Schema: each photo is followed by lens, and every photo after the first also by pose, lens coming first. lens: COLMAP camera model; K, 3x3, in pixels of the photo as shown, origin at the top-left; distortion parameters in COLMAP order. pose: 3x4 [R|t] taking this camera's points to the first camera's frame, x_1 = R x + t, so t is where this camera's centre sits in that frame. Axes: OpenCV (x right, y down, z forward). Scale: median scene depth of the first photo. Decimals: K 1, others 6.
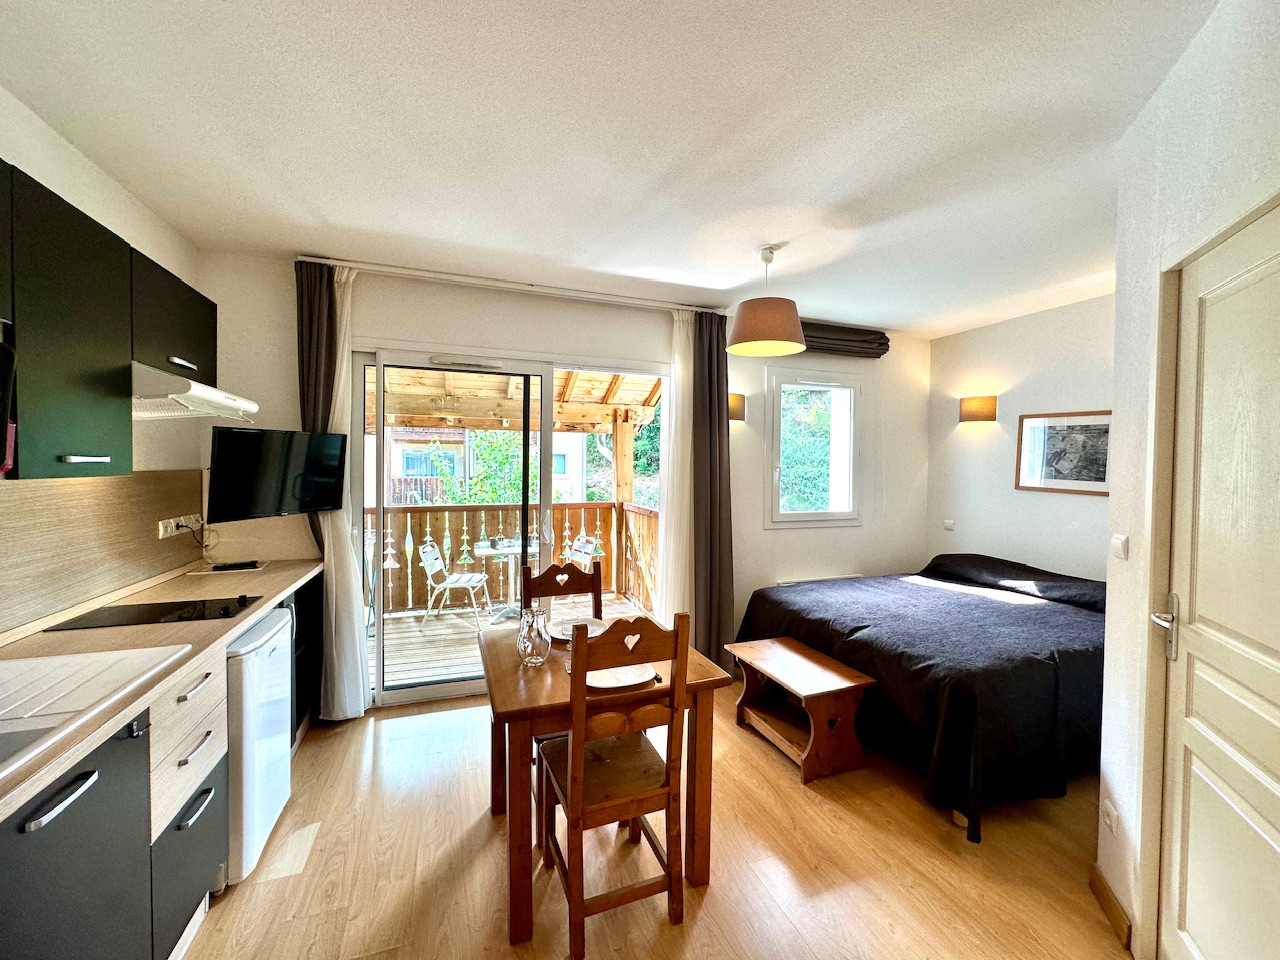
lens RADIAL K [[512.1, 0, 642.5], [0, 512.1, 479.1], [0, 0, 1]] dist [0.002507, 0.000856]
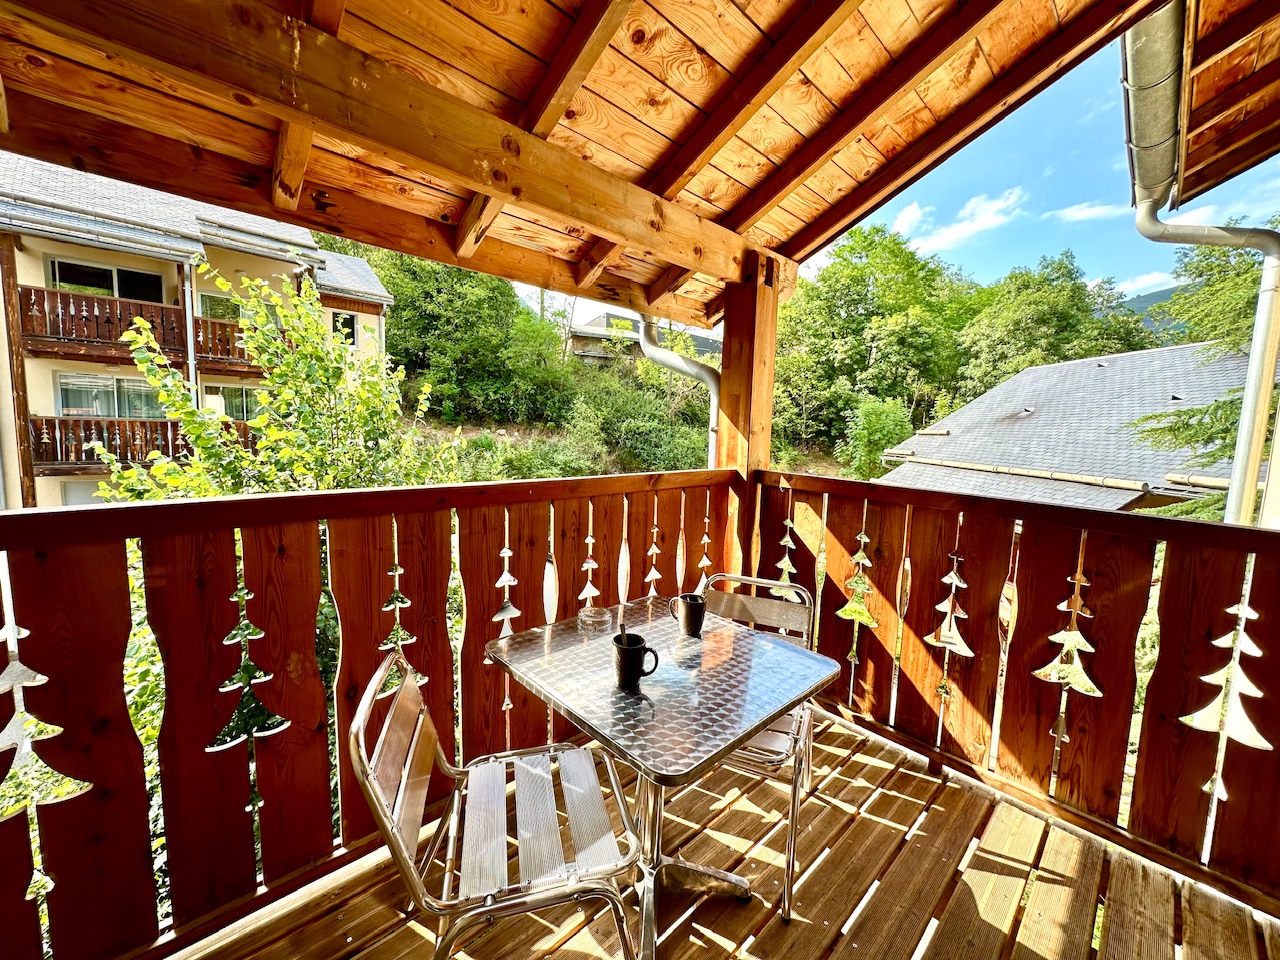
lens RADIAL K [[512.1, 0, 647.2], [0, 512.1, 482.7], [0, 0, 1]] dist [0.002507, 0.000856]
pose [[0.907221, -0.022677, 0.420042, -0.068789], [-0.016711, 0.995815, 0.089855, 0.003674], [-0.420321, -0.088538, 0.903045, 0.140183]]
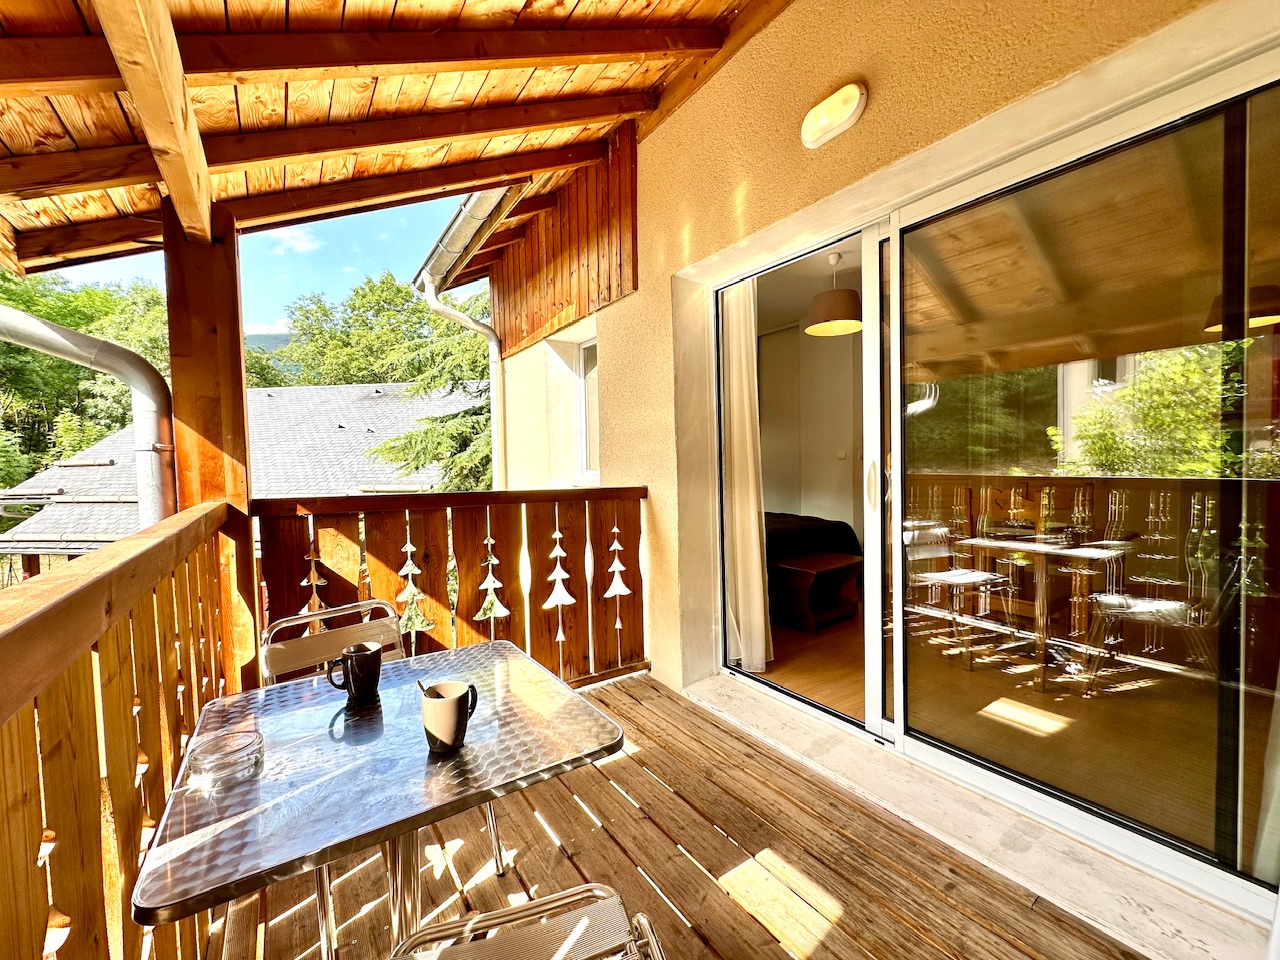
lens RADIAL K [[512.1, 0, 638.8], [0, 512.1, 480.1], [0, 0, 1]] dist [0.002507, 0.000856]
pose [[-0.266707, -0.039110, 0.962984, -0.144175], [0.041270, 0.997796, 0.051954, 0.008960], [-0.962894, 0.053599, -0.264505, 0.277784]]
